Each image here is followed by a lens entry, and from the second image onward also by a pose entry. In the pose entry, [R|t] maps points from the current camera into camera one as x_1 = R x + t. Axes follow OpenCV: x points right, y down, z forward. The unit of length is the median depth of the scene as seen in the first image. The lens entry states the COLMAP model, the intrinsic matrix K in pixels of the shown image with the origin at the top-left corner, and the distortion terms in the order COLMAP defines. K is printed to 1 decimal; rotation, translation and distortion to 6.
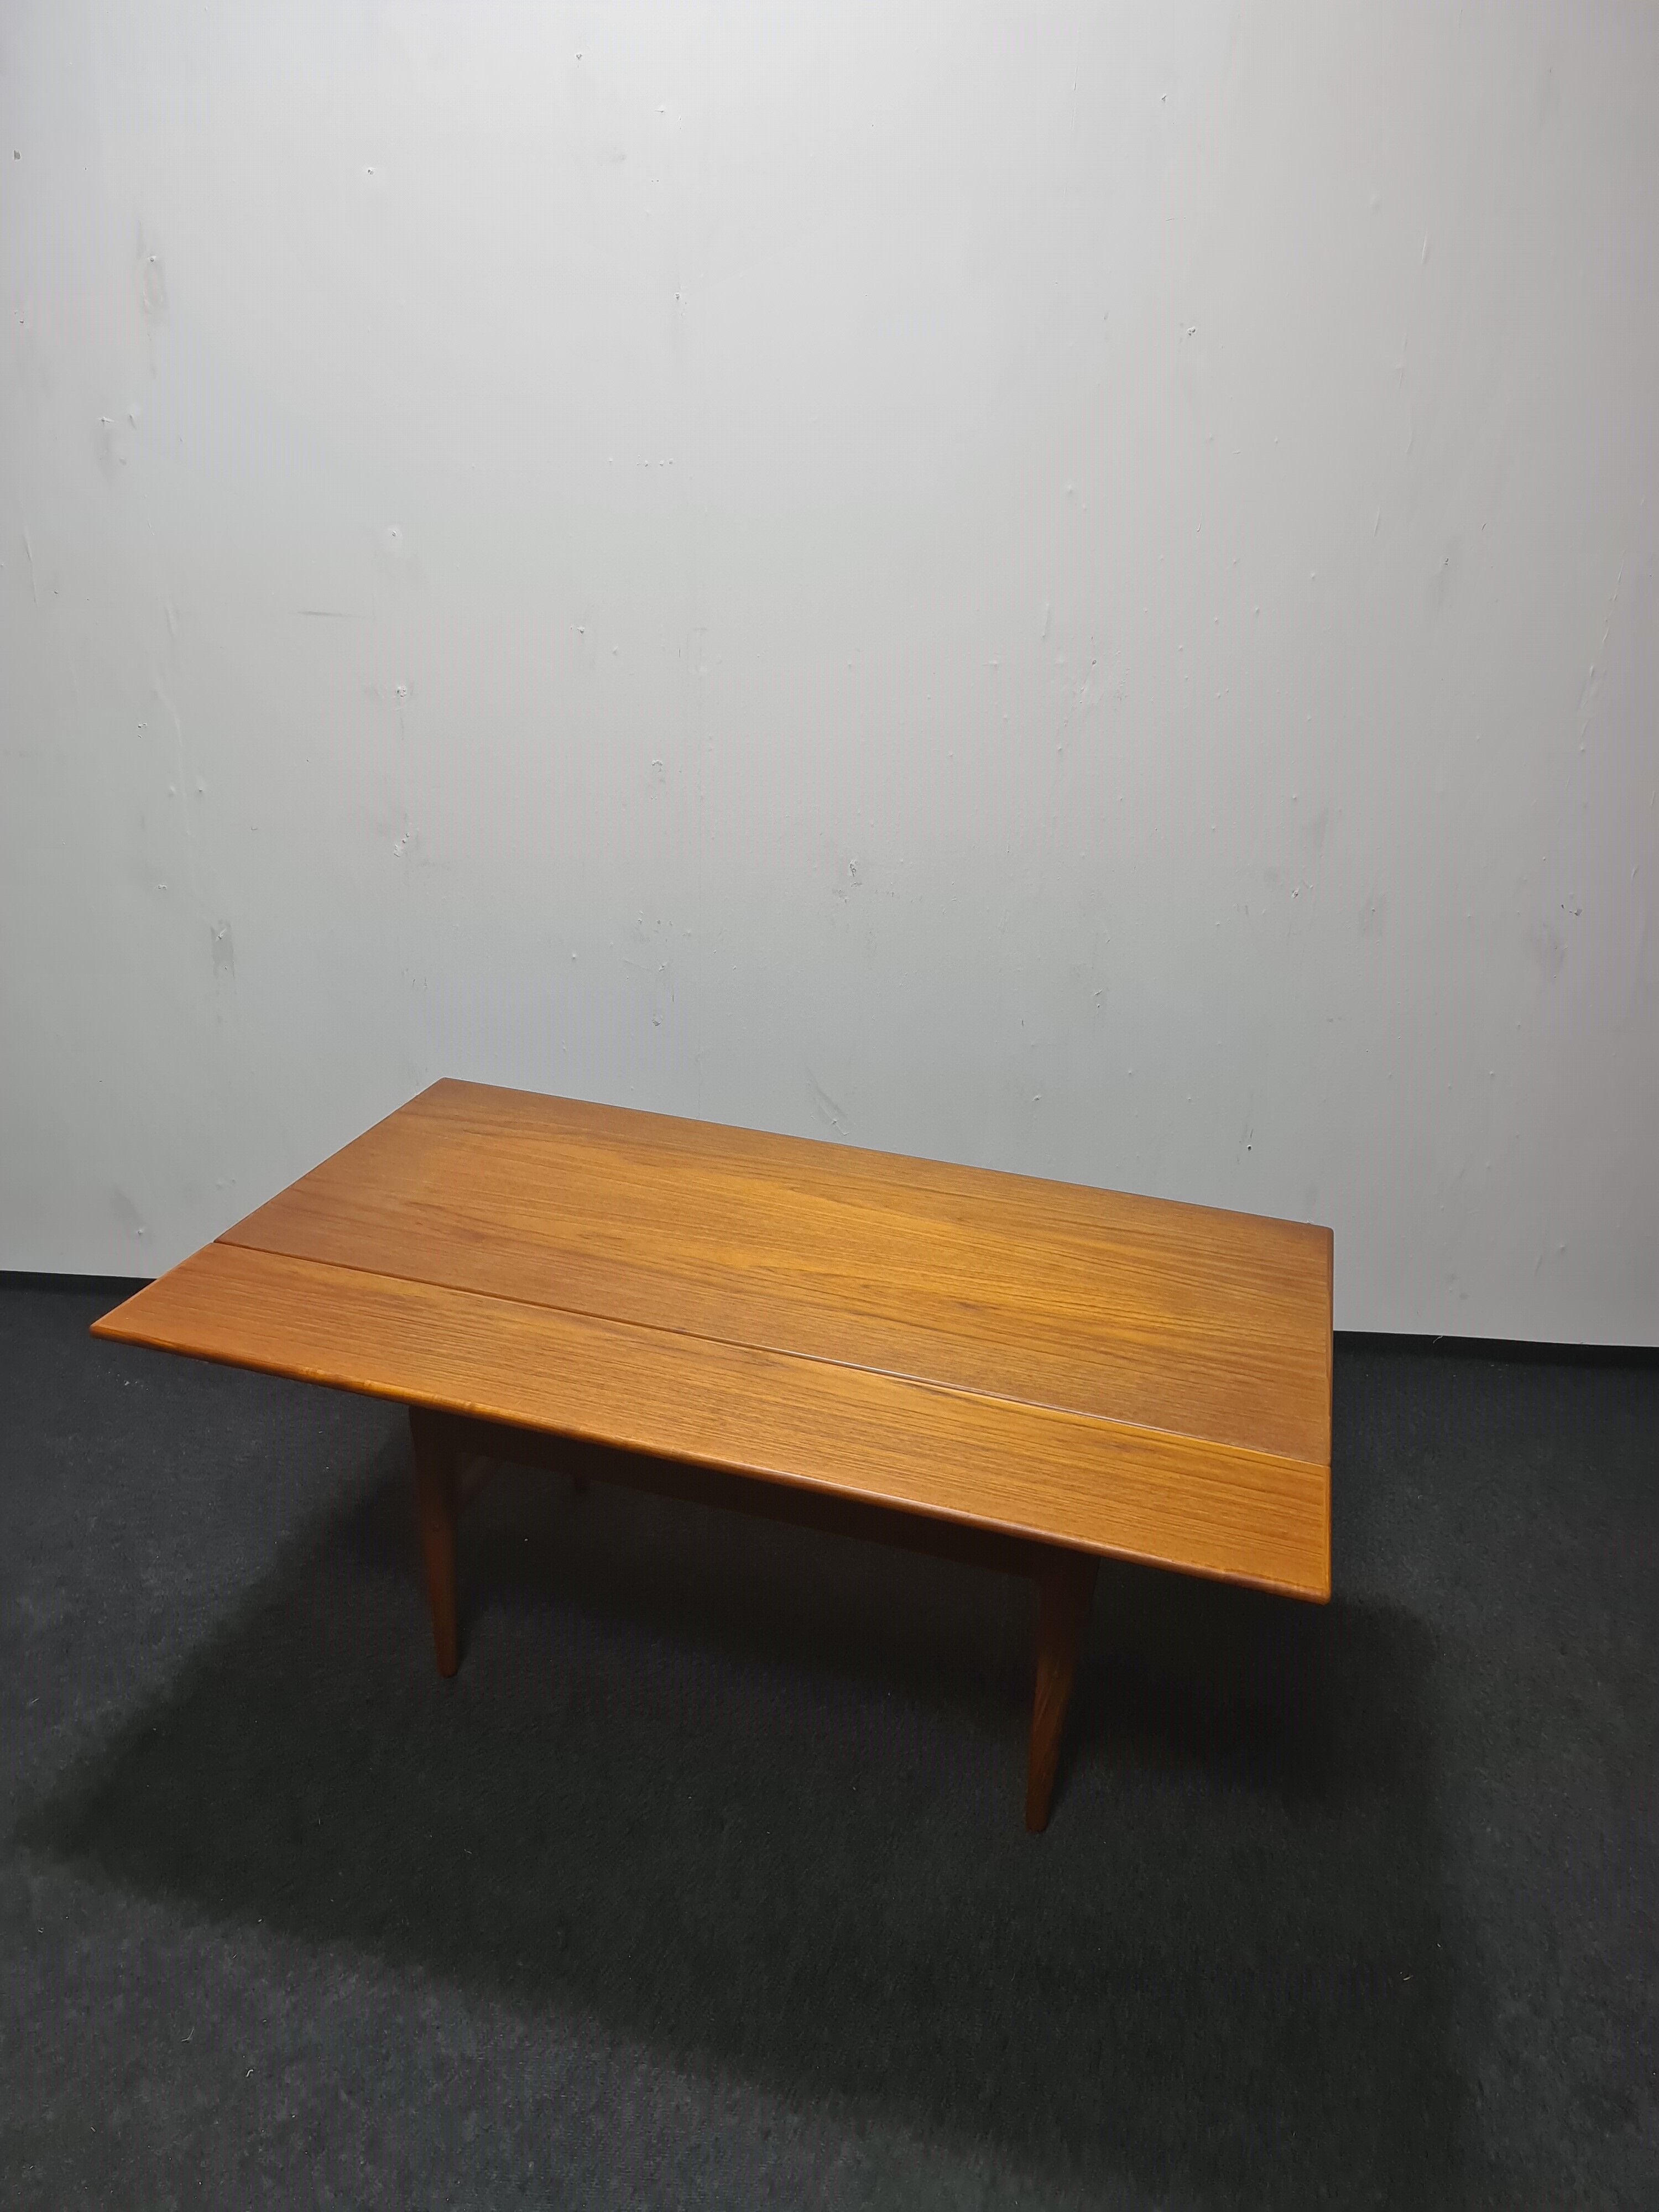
lens RADIAL K [[1621.7, 0, 833.0], [0, 1621.7, 1115.3], [0, 0, 1]] dist [0.077143, -0.062127]
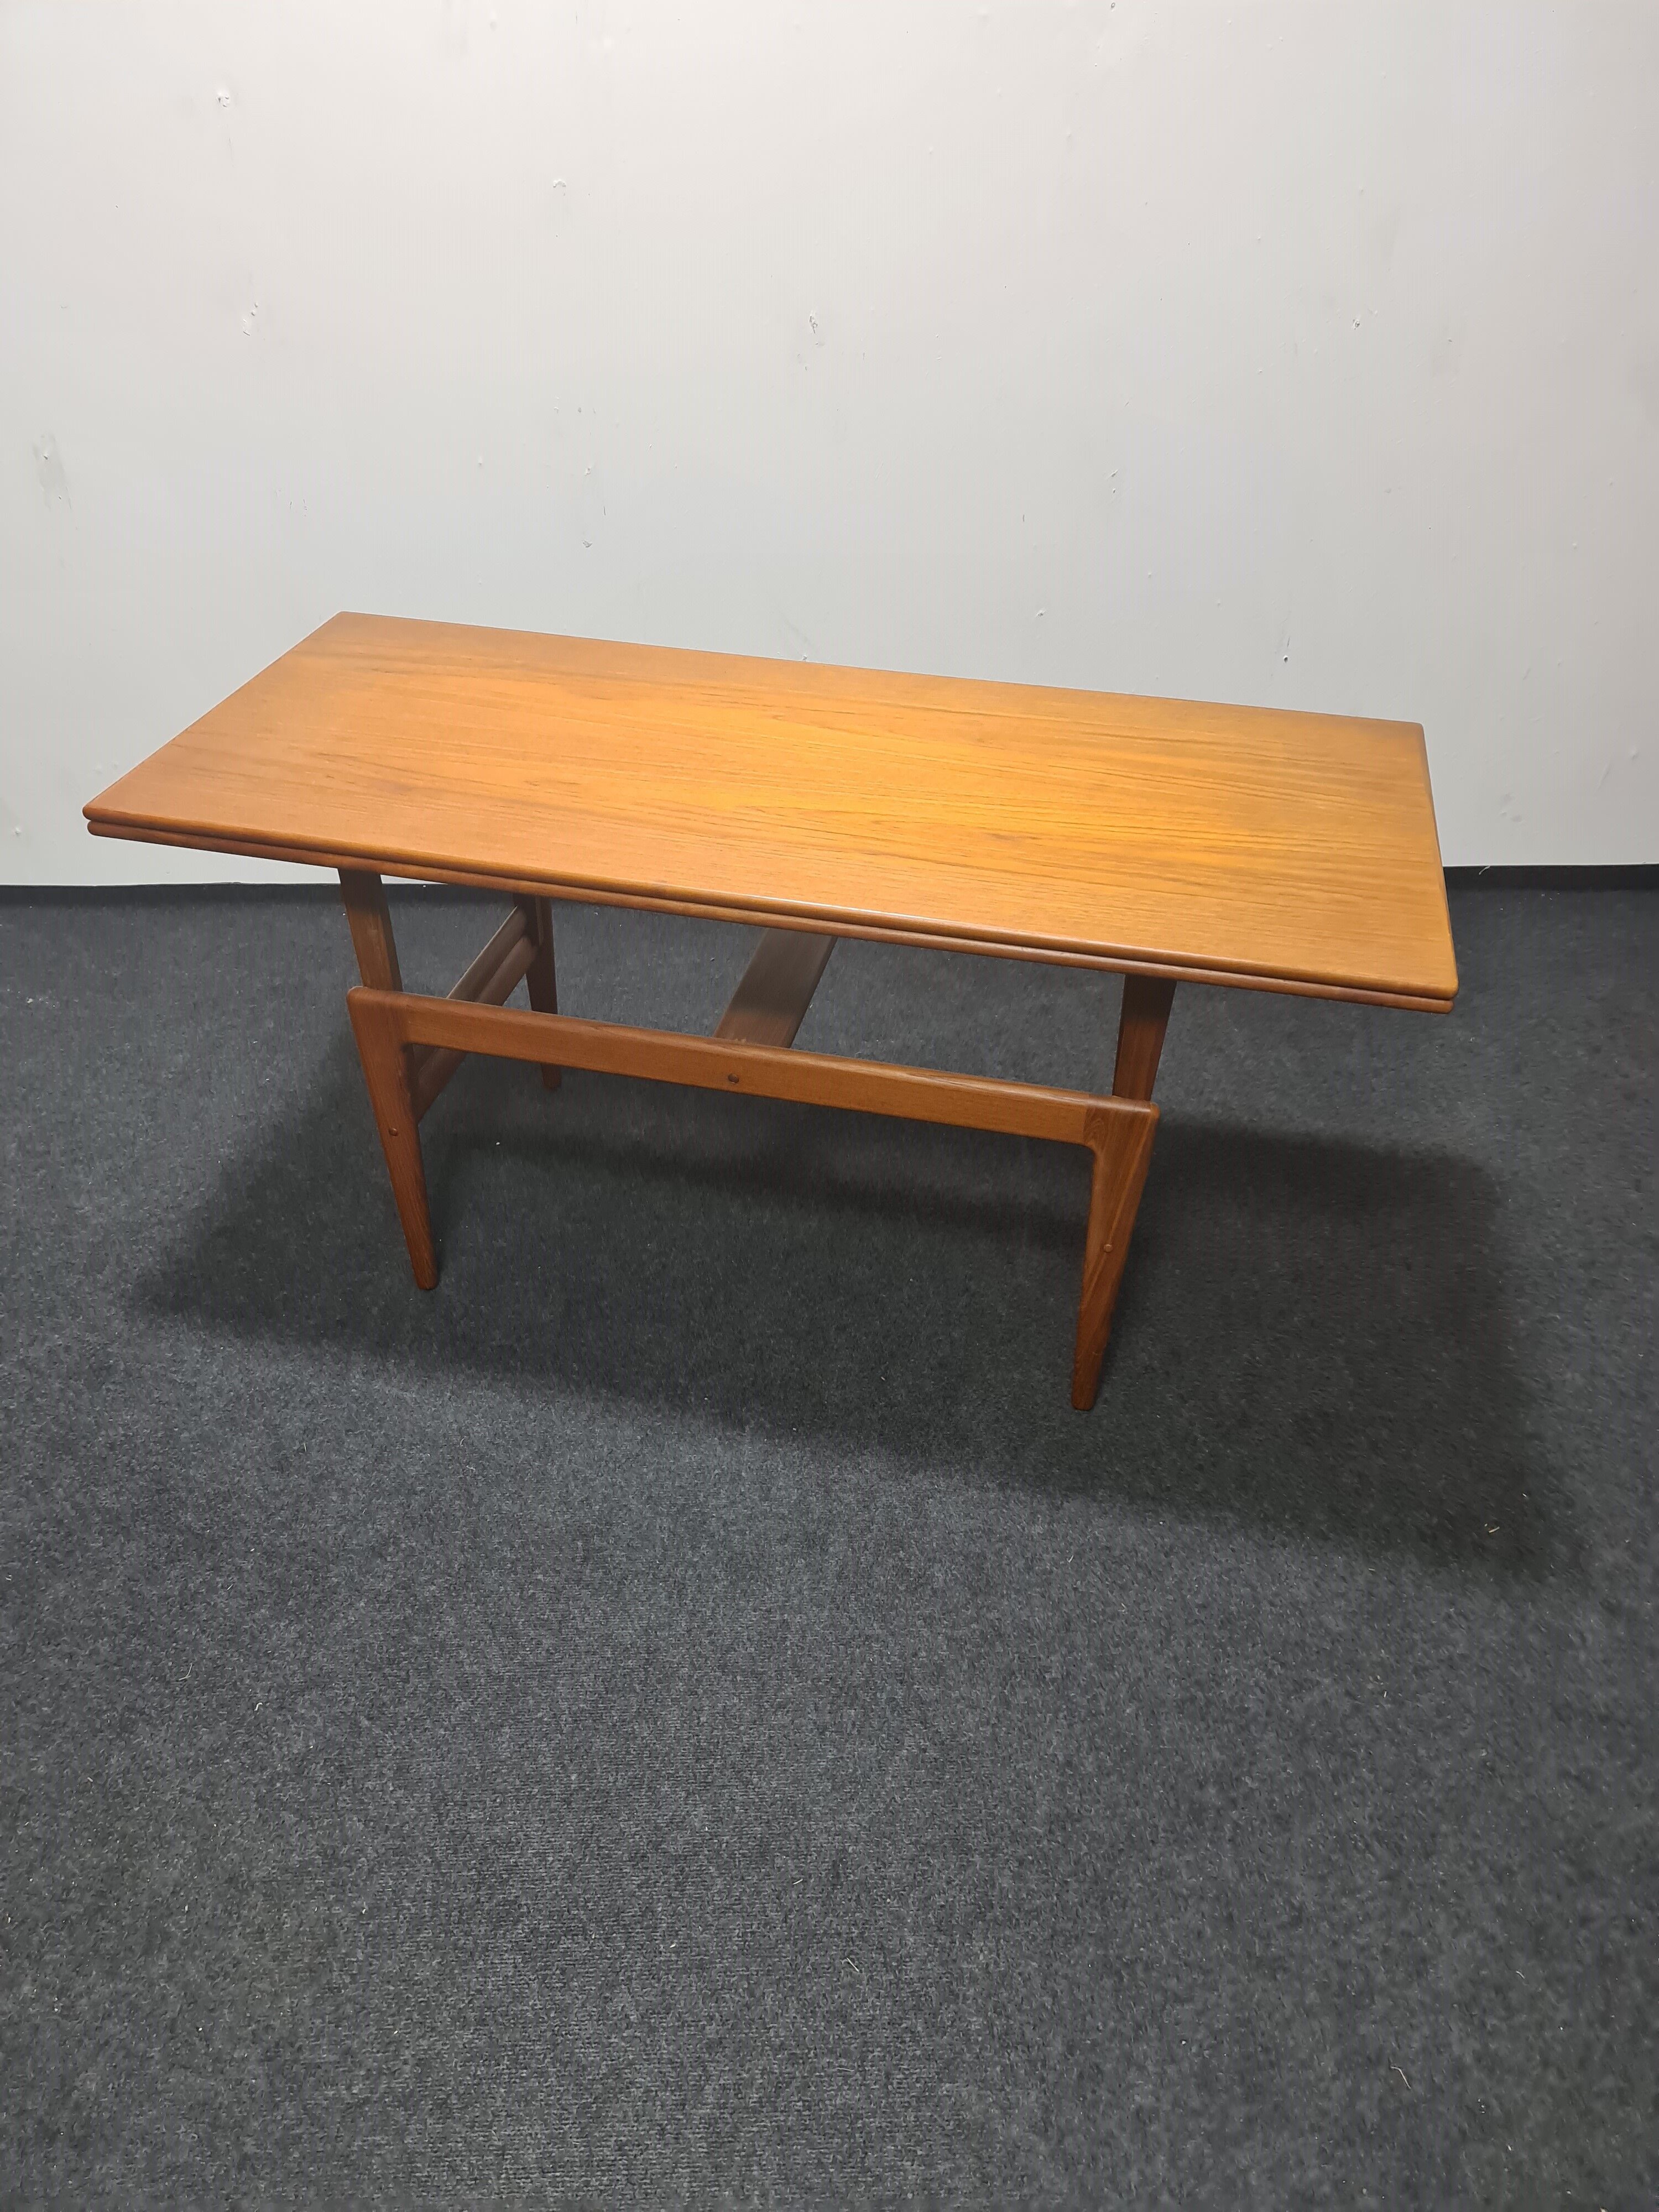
lens RADIAL K [[1621.7, 0, 800.2], [0, 1621.7, 1104.8], [0, 0, 1]] dist [0.077143, -0.062127]
pose [[0.998184, -0.059337, 0.010367, -0.033484], [0.055360, 0.971528, 0.230368, 0.048404], [-0.023742, -0.229375, 0.973048, 0.147744]]
